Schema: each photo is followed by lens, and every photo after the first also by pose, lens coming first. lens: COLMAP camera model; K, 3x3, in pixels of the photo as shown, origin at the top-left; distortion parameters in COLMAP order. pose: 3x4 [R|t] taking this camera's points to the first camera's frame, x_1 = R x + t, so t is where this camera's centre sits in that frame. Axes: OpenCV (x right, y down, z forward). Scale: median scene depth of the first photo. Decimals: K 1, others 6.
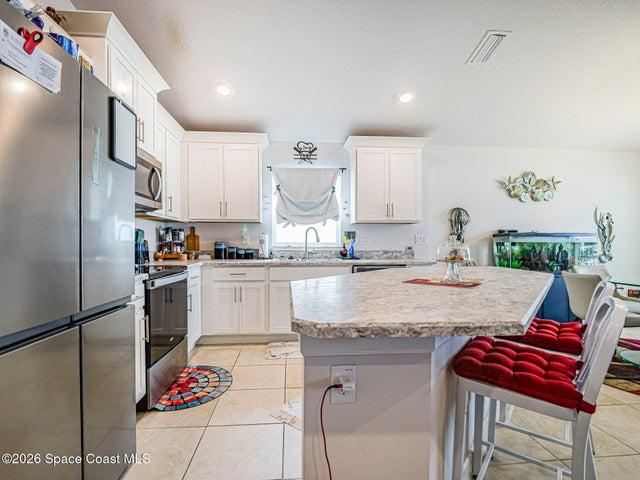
lens RADIAL K [[308.9, 0, 318.6], [0, 308.9, 251.4], [0, 0, 1]] dist [-0.009276, -0.004755]
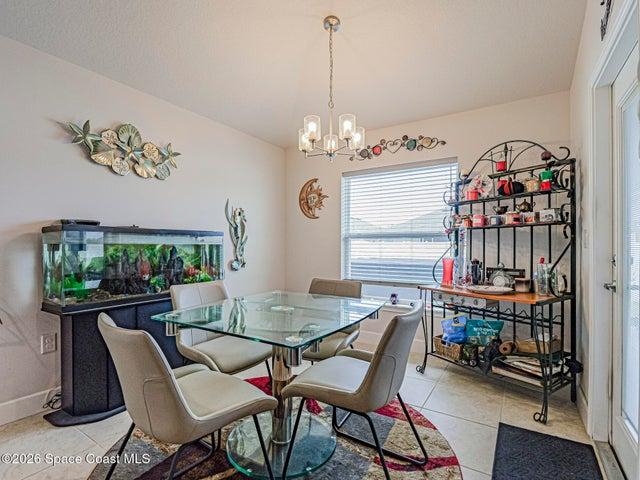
lens RADIAL K [[308.9, 0, 316.5], [0, 308.9, 245.2], [0, 0, 1]] dist [-0.009276, -0.004755]
pose [[0.616228, 0.005373, 0.787549, 0.462807], [0.013052, 0.999770, -0.017034, -0.012680], [-0.787460, 0.020776, 0.616016, 0.365317]]
